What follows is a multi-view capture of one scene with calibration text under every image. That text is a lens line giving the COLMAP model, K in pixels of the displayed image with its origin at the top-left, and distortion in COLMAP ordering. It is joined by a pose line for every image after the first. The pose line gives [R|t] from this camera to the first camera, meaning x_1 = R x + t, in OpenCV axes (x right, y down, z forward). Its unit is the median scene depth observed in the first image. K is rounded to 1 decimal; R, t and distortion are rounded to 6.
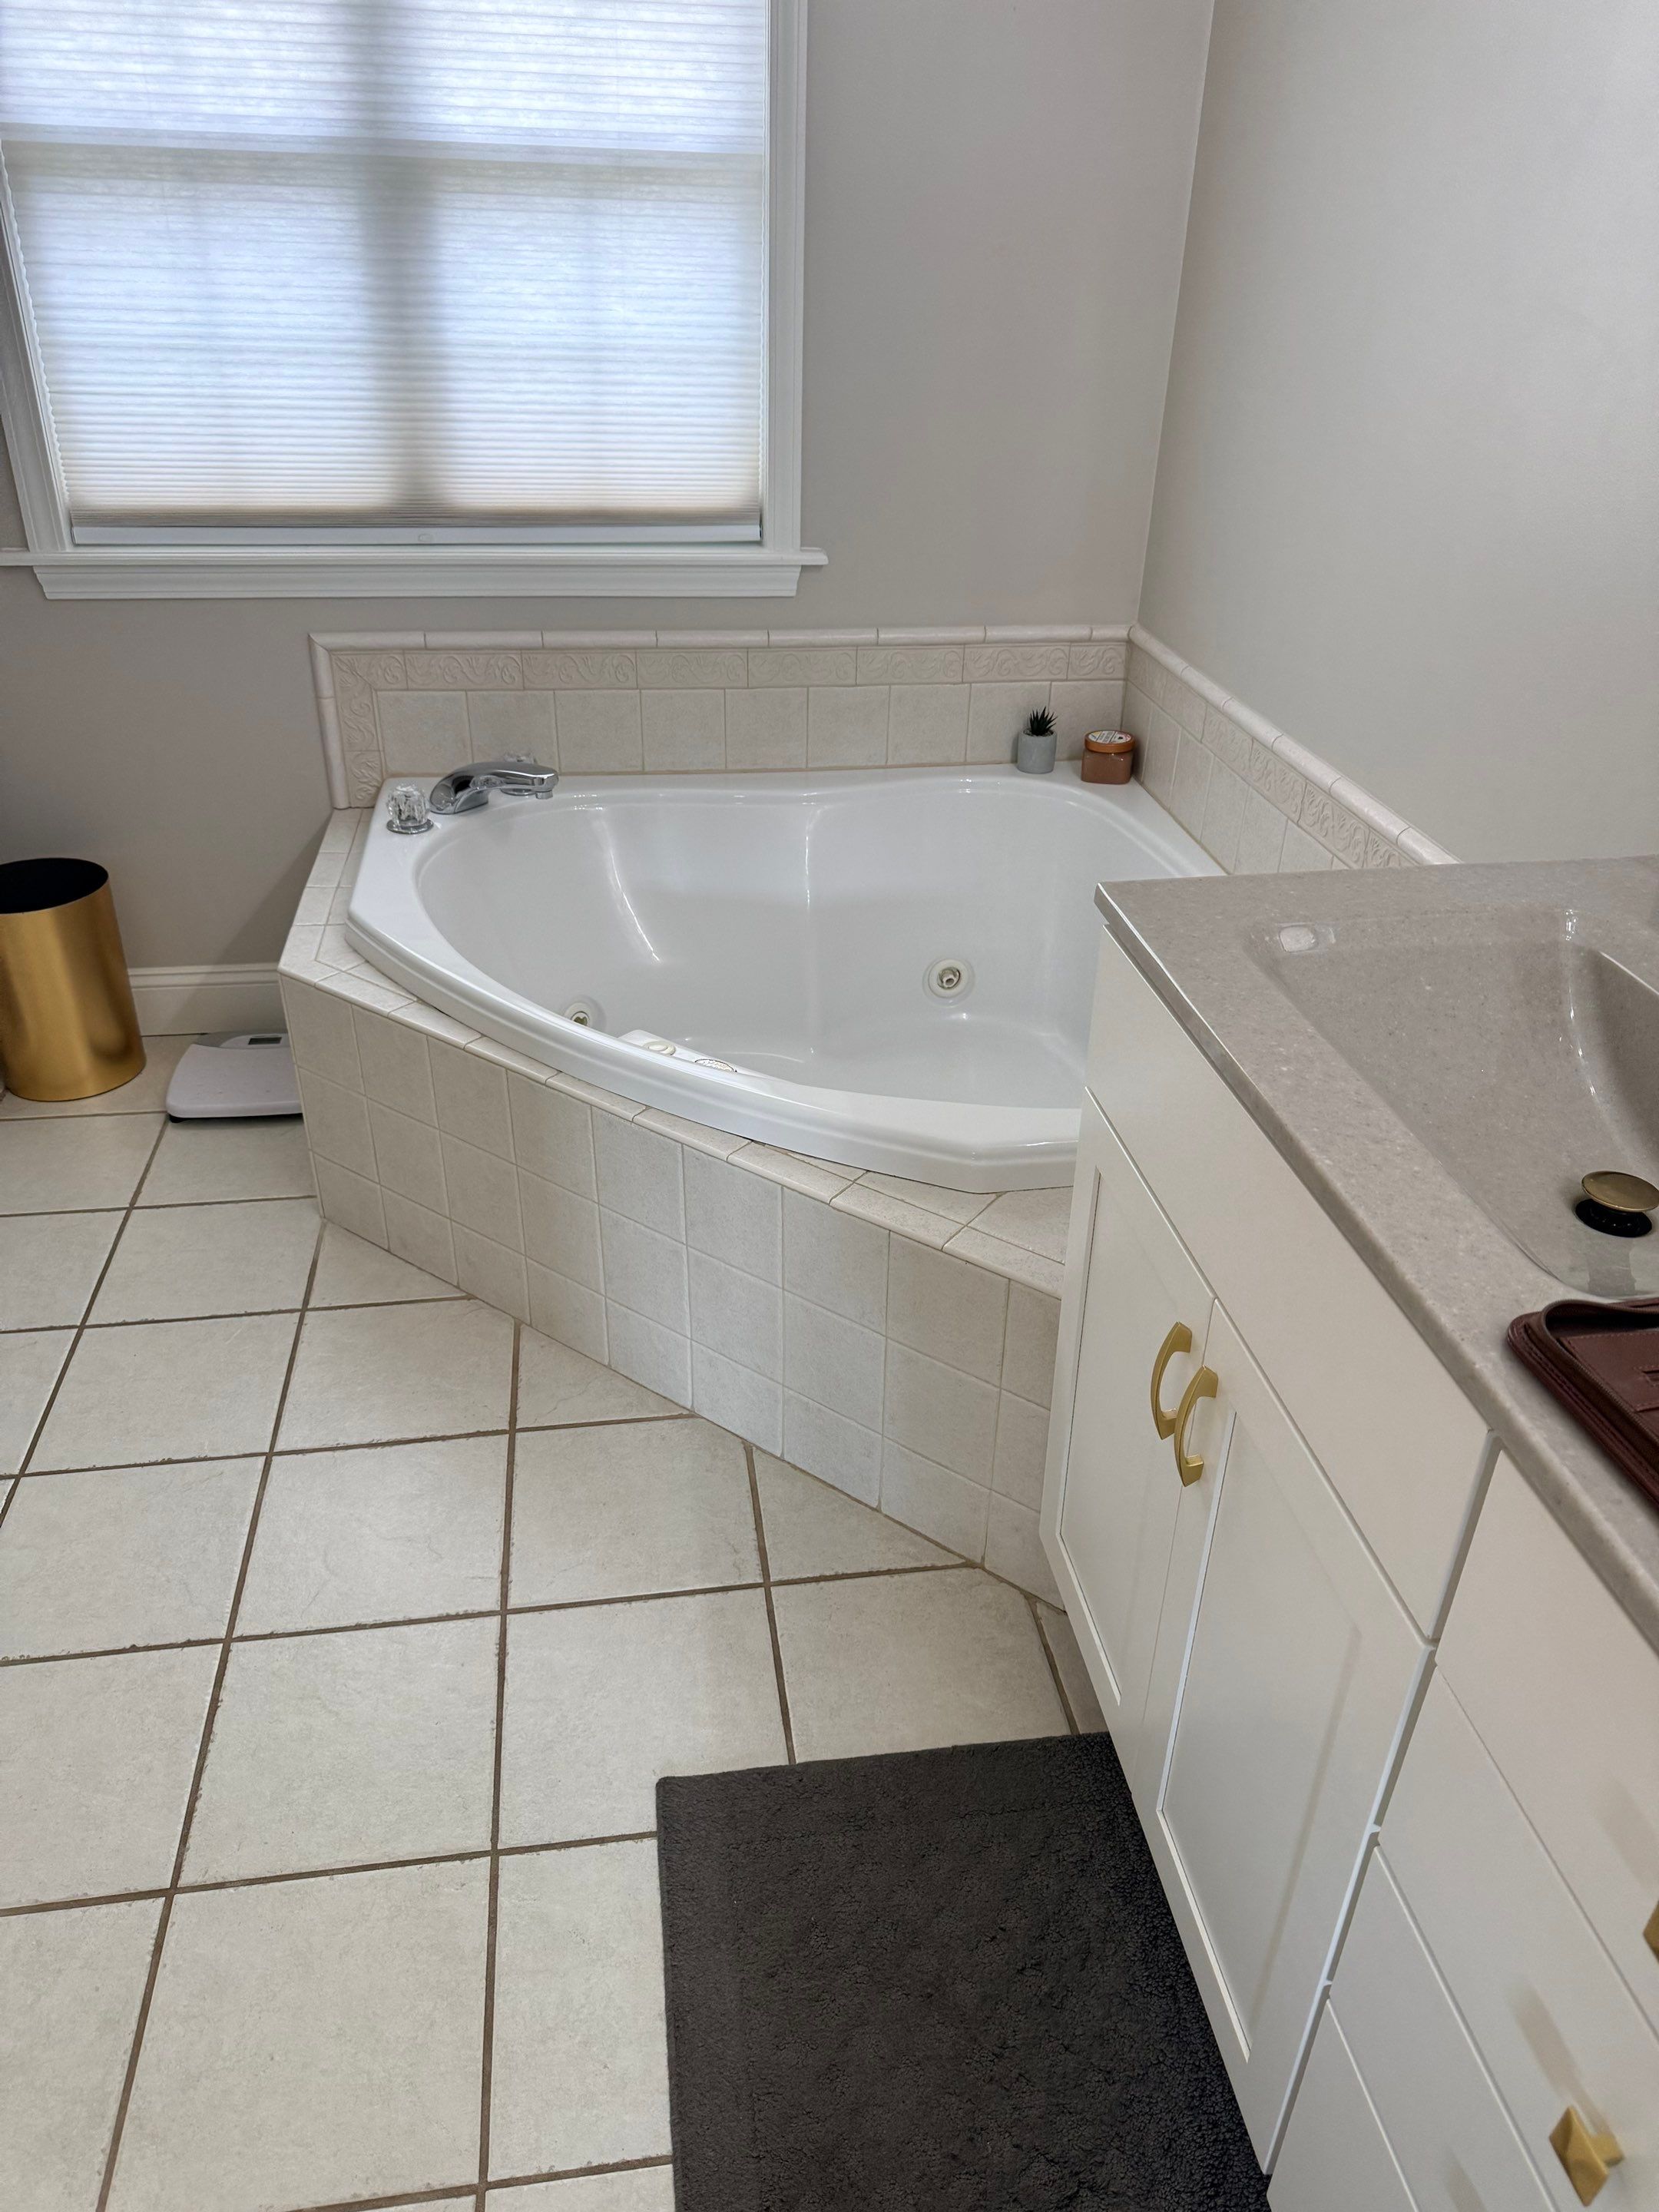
lens RADIAL K [[1600.9, 0, 821.5], [0, 1600.9, 1112.3], [0, 0, 1]] dist [0.034440, -0.024084]
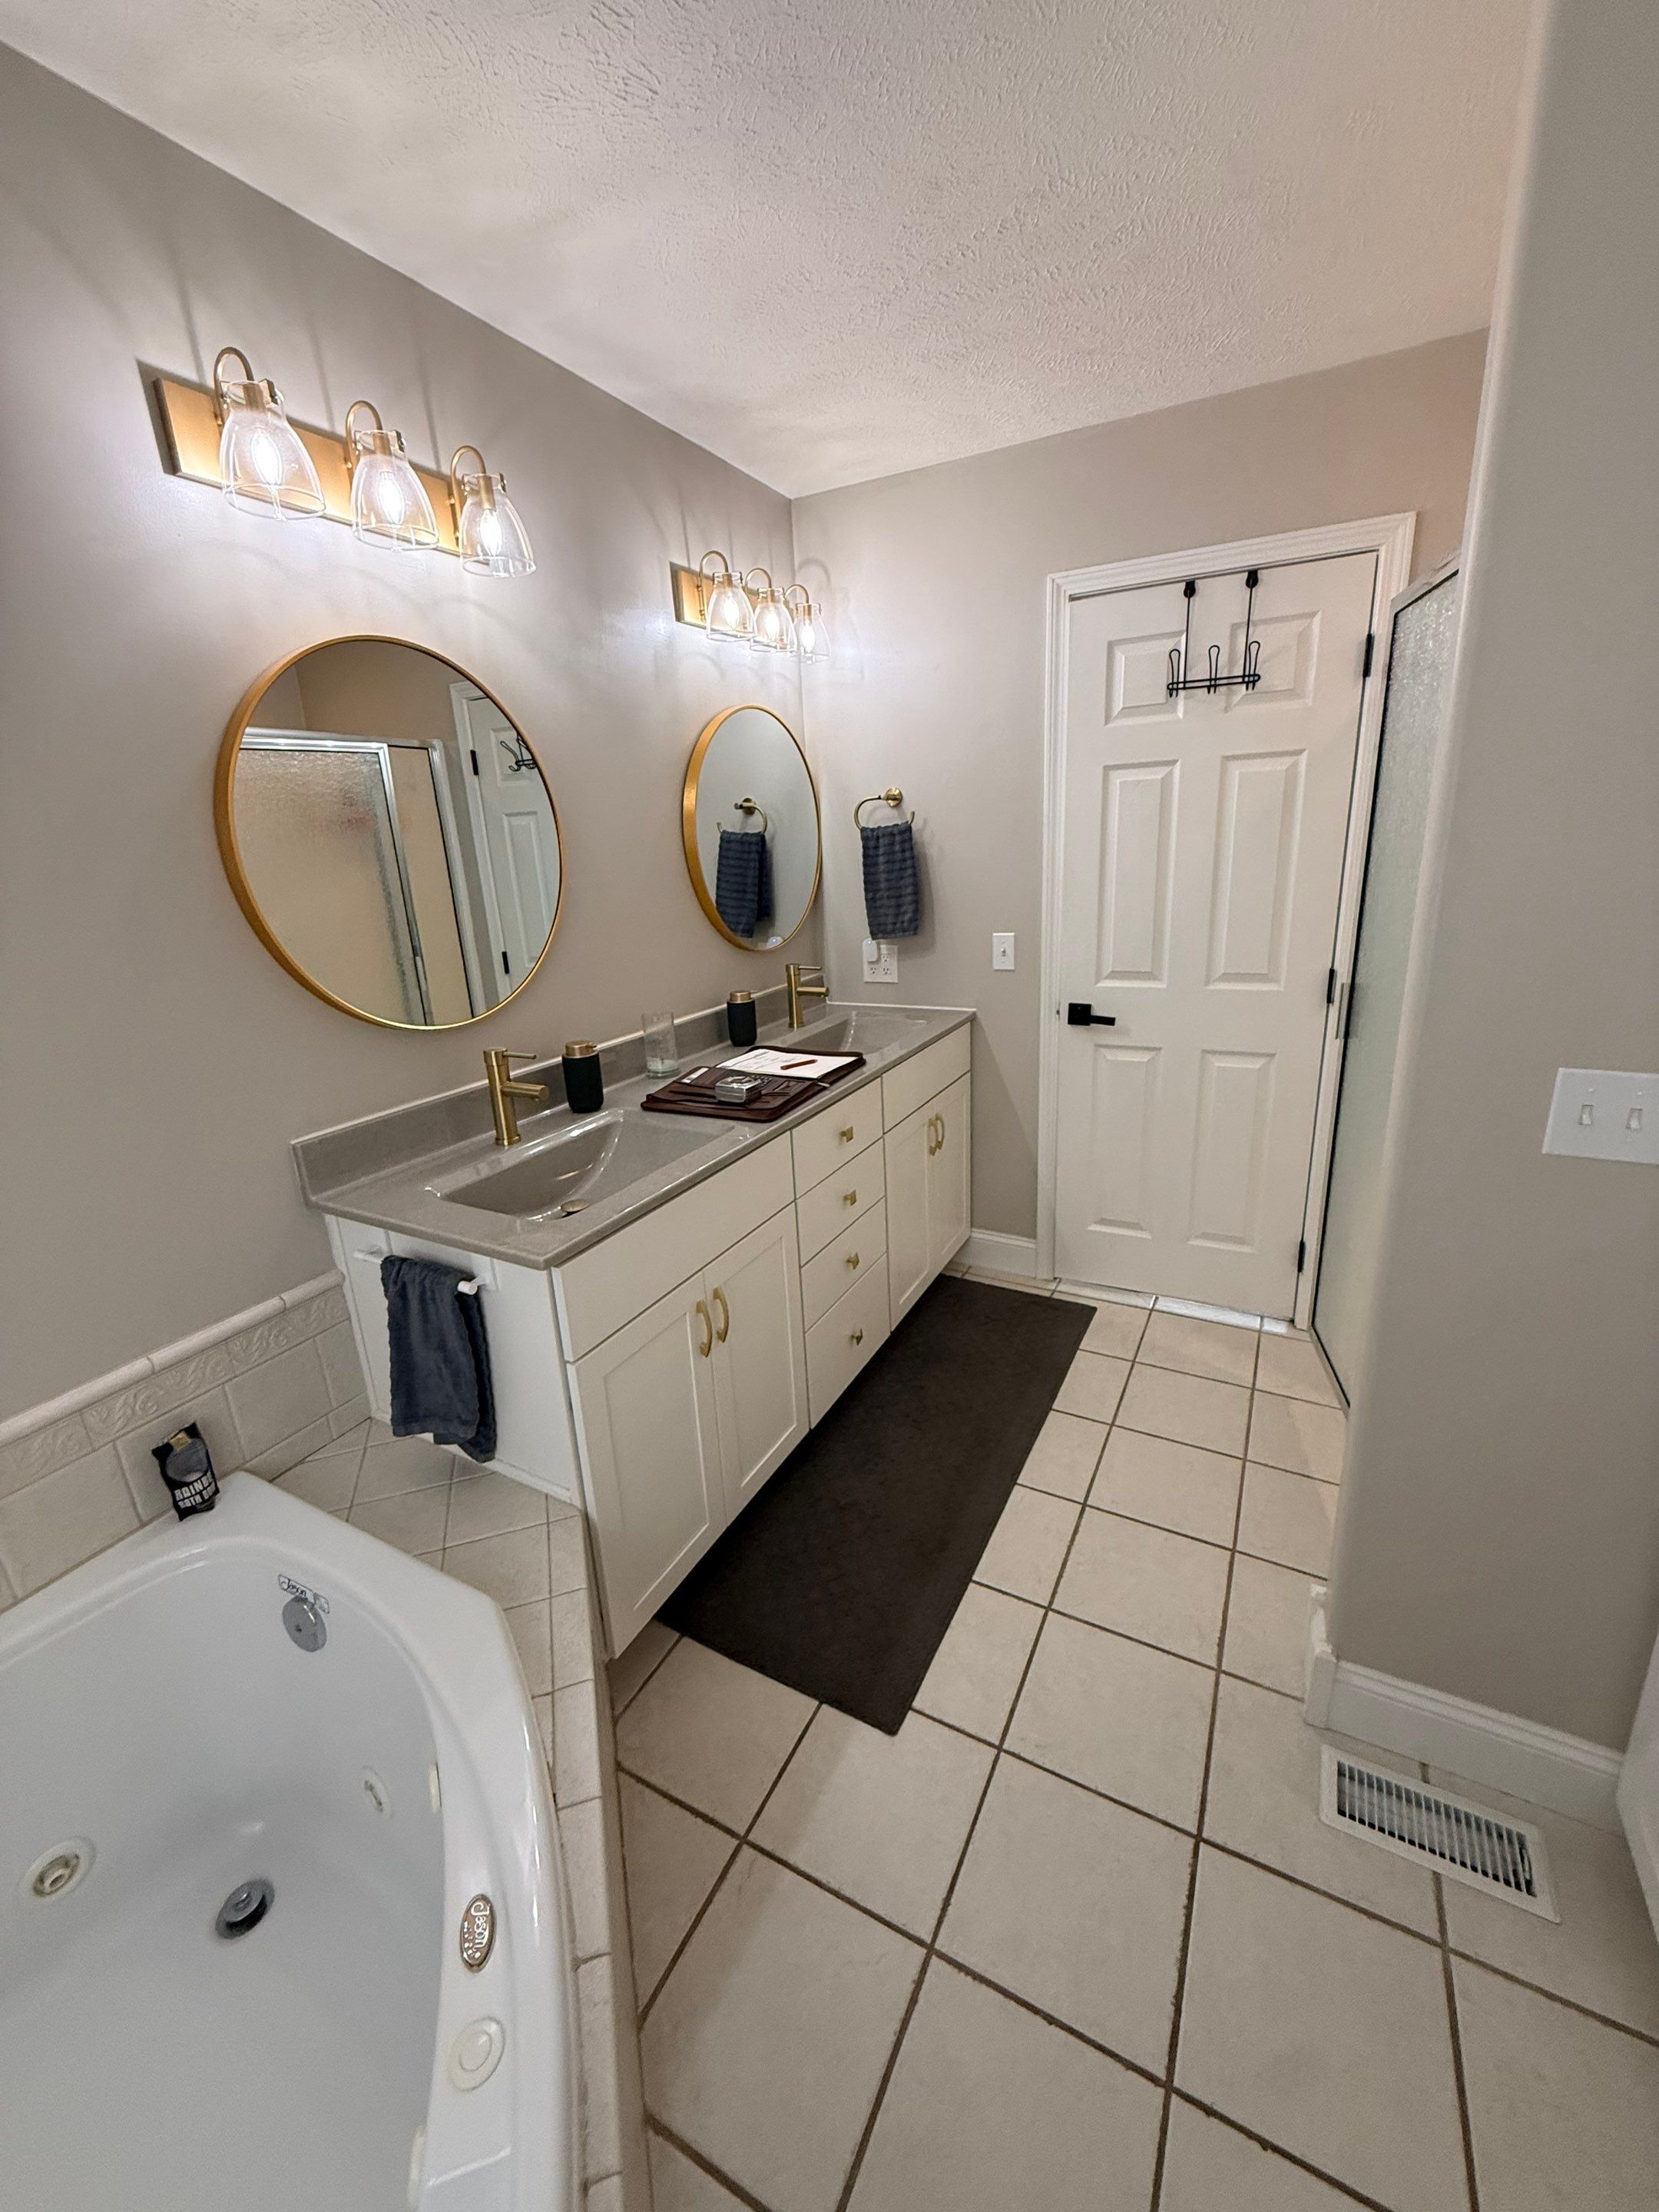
lens RADIAL K [[878.0, 0, 828.0], [0, 878.0, 1091.4], [0, 0, 1]] dist [-0.001481, -0.000346]
pose [[-0.804029, -0.149337, 0.575531, -0.284013], [0.324556, 0.700798, 0.635252, -0.387284], [-0.498198, 0.697553, -0.514994, 0.637651]]
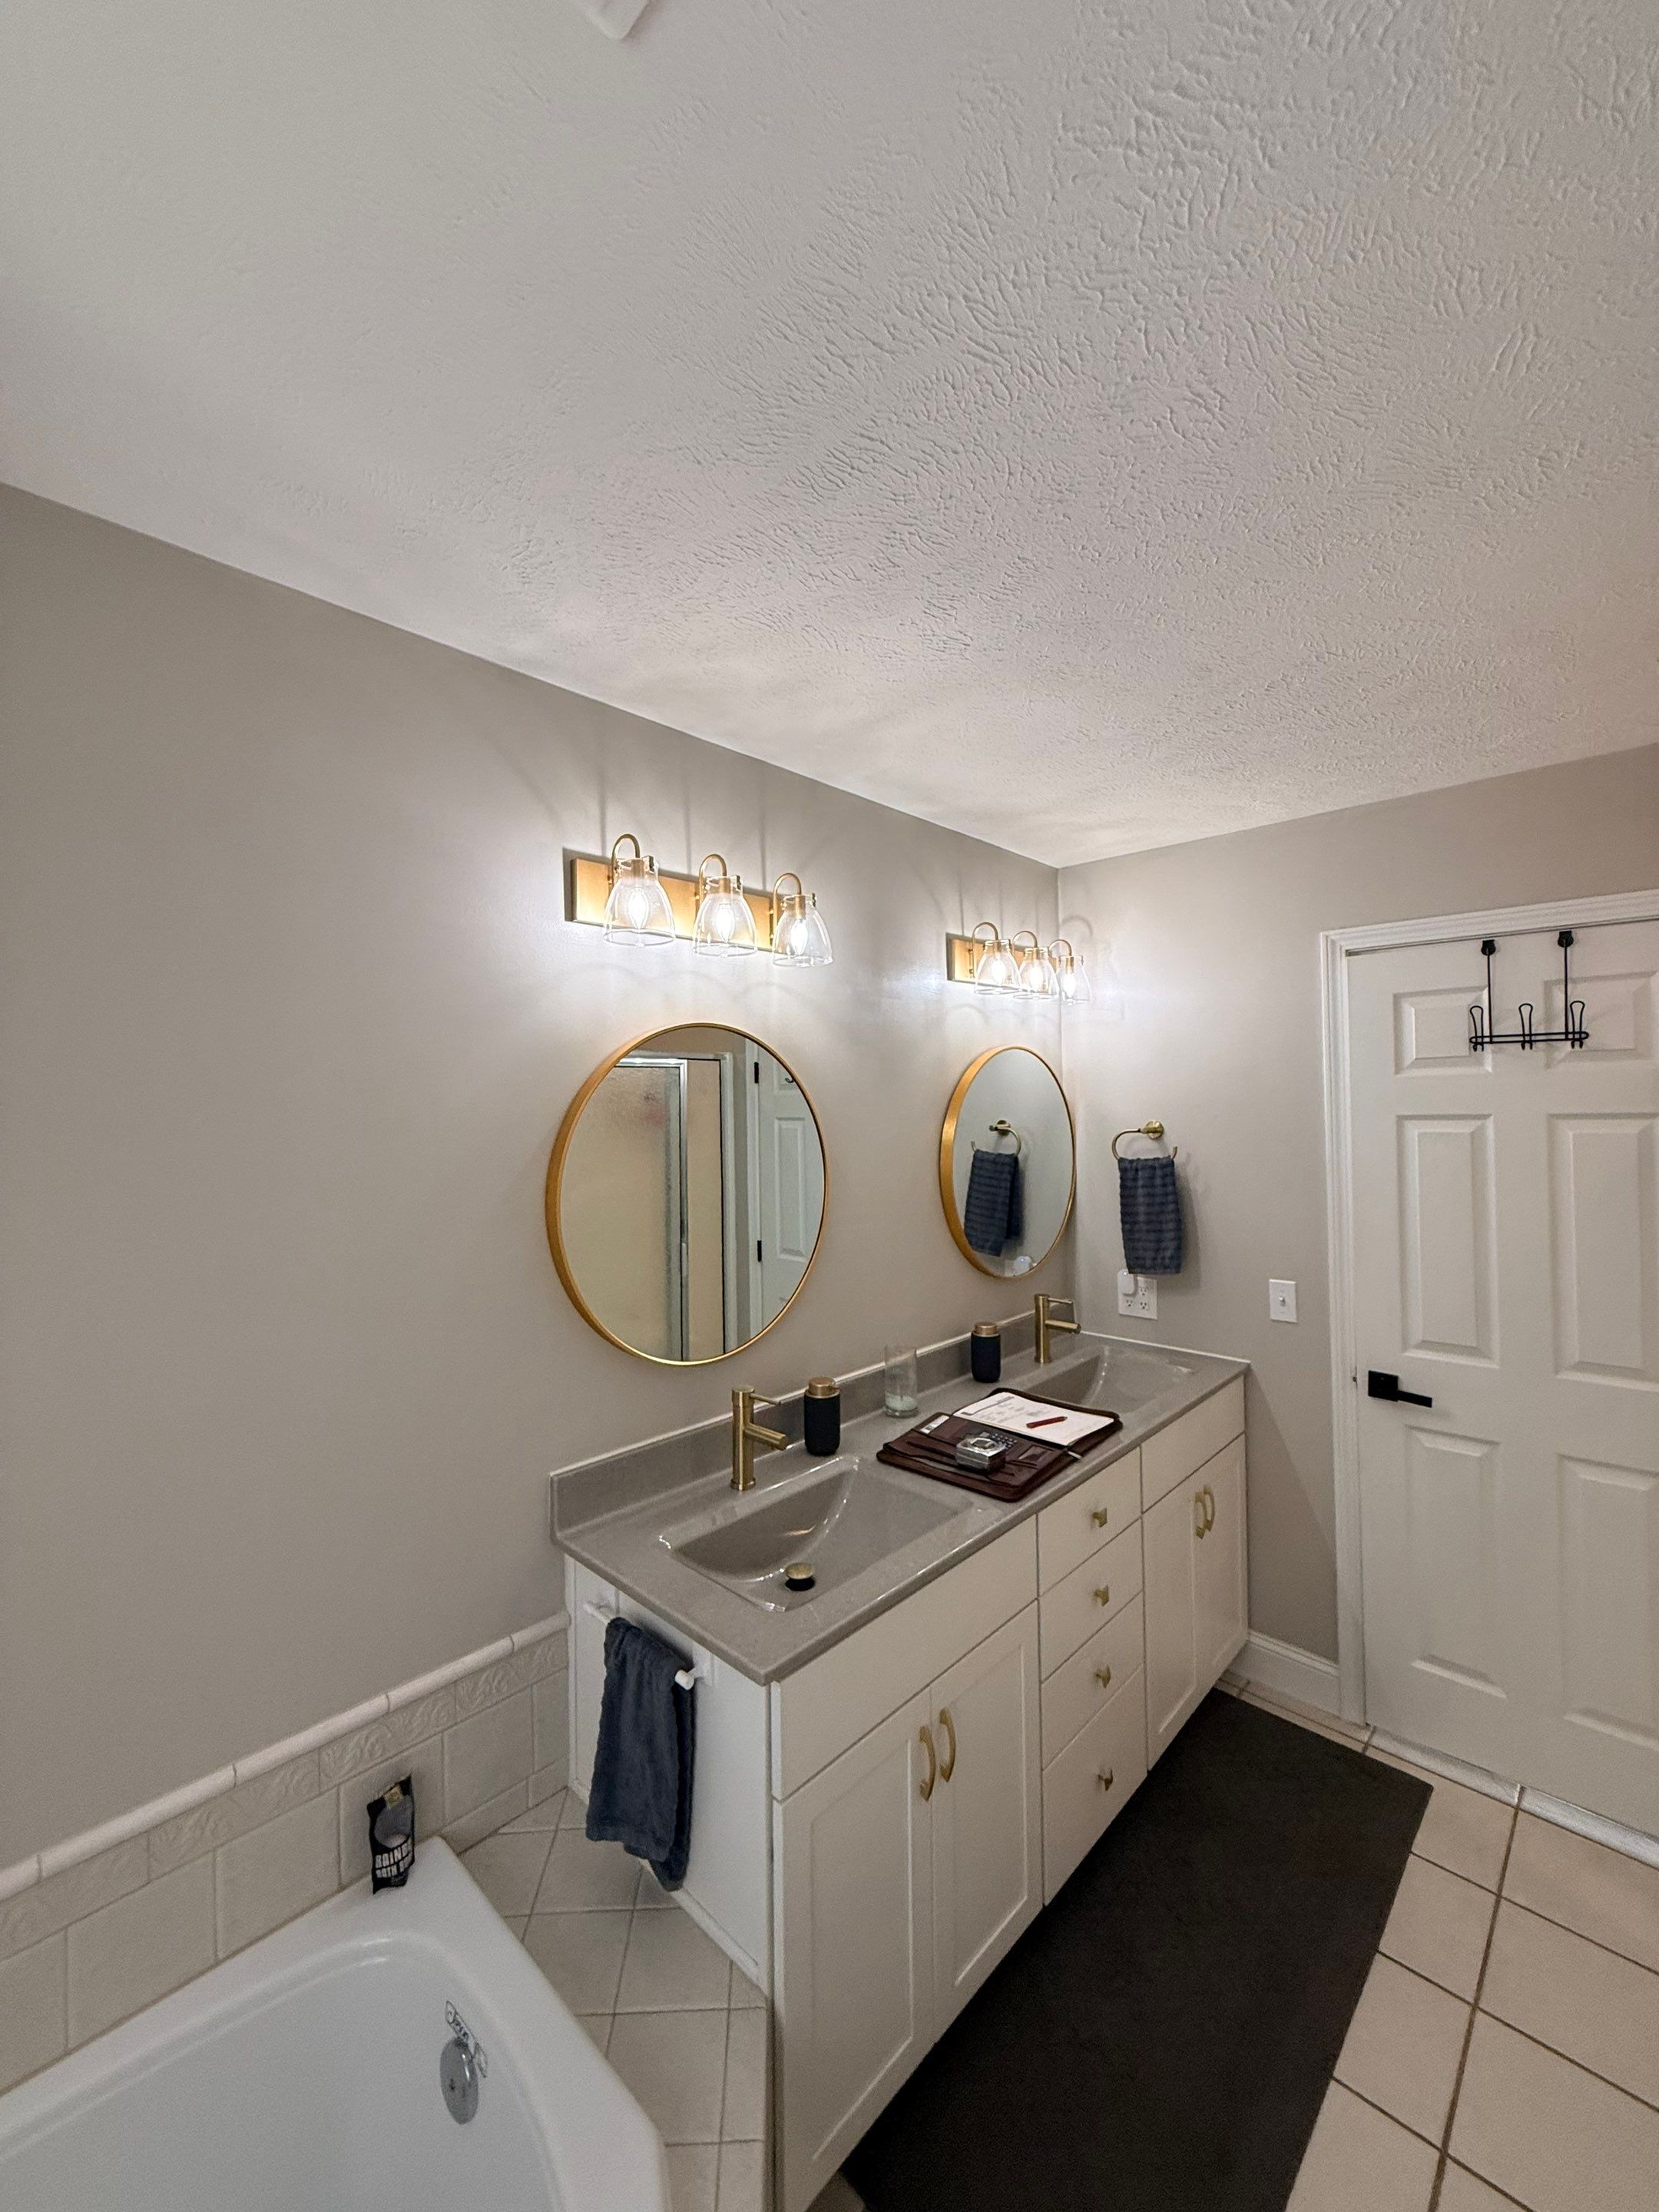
lens RADIAL K [[878.0, 0, 829.8], [0, 878.0, 1107.5], [0, 0, 1]] dist [-0.001481, -0.000346]
pose [[-0.613672, 0.000618, 0.789561, -0.270863], [0.395991, 0.865379, 0.307100, -0.433663], [-0.683079, 0.501117, -0.531304, 0.607195]]
